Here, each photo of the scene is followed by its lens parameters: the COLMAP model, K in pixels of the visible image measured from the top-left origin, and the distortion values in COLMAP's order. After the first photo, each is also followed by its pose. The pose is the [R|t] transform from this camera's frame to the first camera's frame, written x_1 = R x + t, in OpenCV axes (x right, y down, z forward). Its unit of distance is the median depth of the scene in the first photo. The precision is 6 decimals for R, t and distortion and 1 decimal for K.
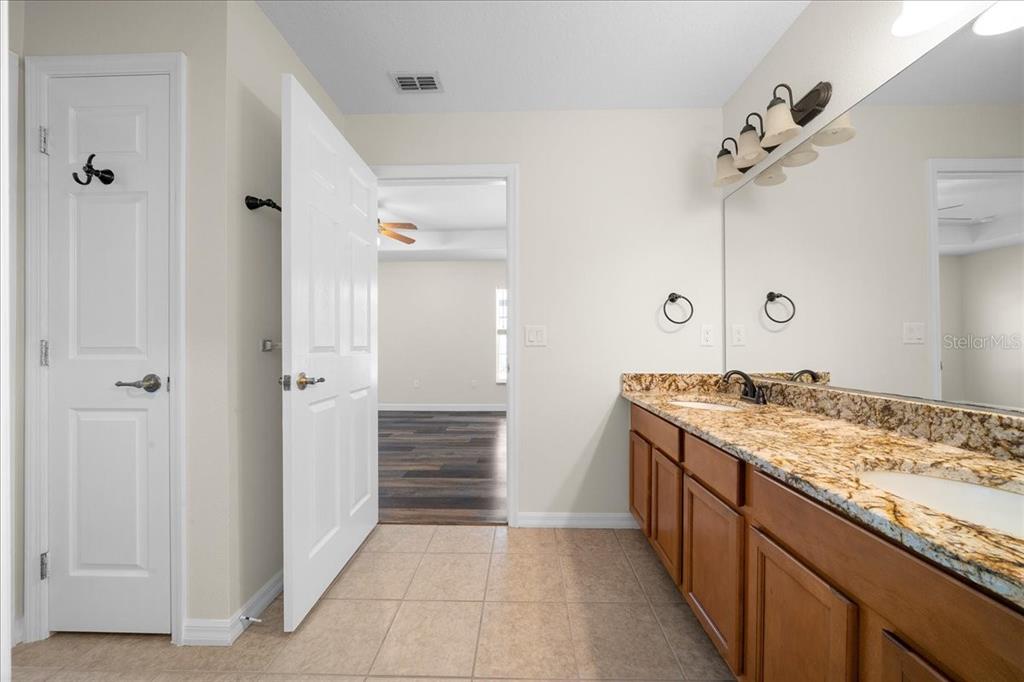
lens RADIAL K [[358.3, 0, 512.0], [0, 358.3, 341.0], [0, 0, 1]] dist [-0.000577, -0.000061]
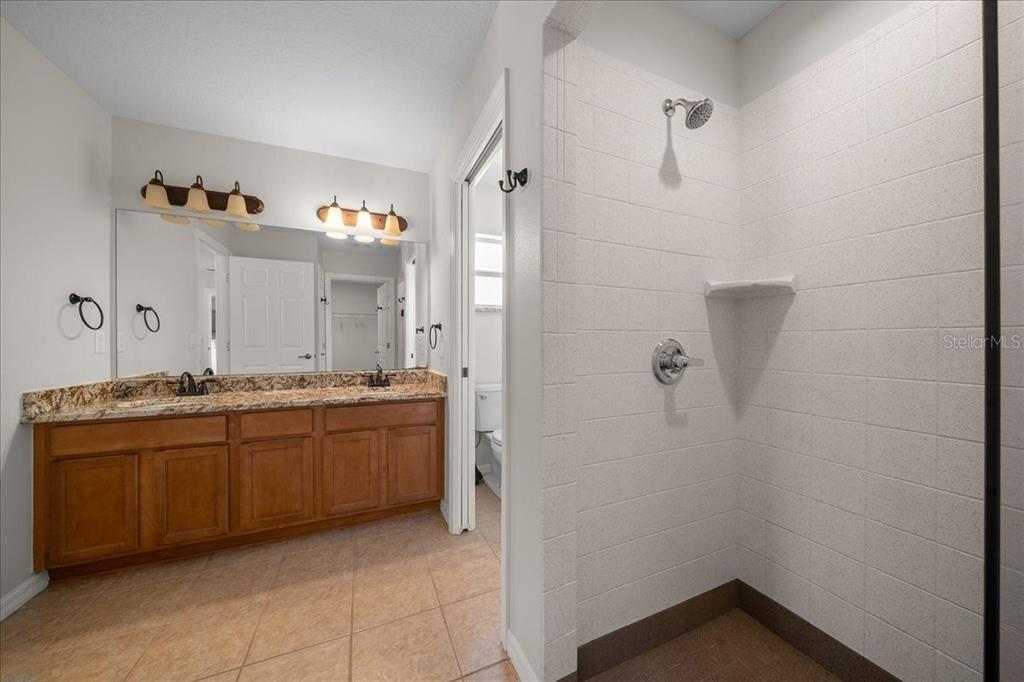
lens RADIAL K [[358.3, 0, 512.0], [0, 358.3, 341.0], [0, 0, 1]] dist [-0.000577, -0.000061]
pose [[-0.435172, 0.005889, 0.900328, -1.167916], [-0.007190, 0.999924, -0.010016, -0.025048], [-0.900319, -0.010832, -0.435097, 0.616132]]
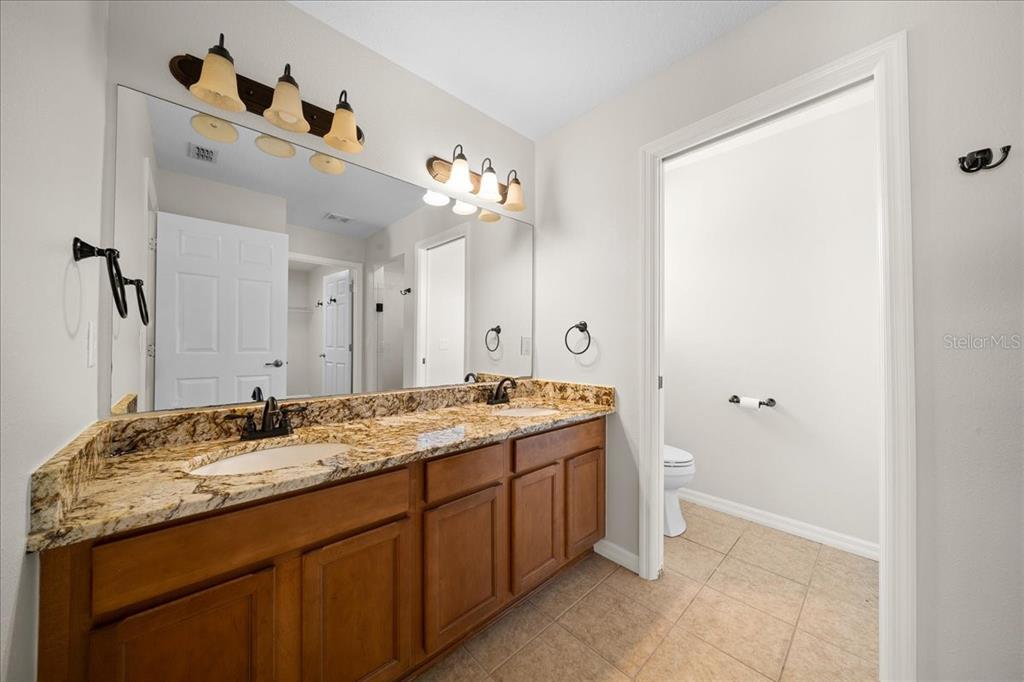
lens RADIAL K [[358.3, 0, 512.0], [0, 358.3, 341.0], [0, 0, 1]] dist [-0.000577, -0.000061]
pose [[-0.717186, 0.005721, 0.696858, -0.248144], [-0.010777, 0.999756, -0.019299, -0.022147], [-0.696798, -0.021351, -0.716950, 1.387388]]
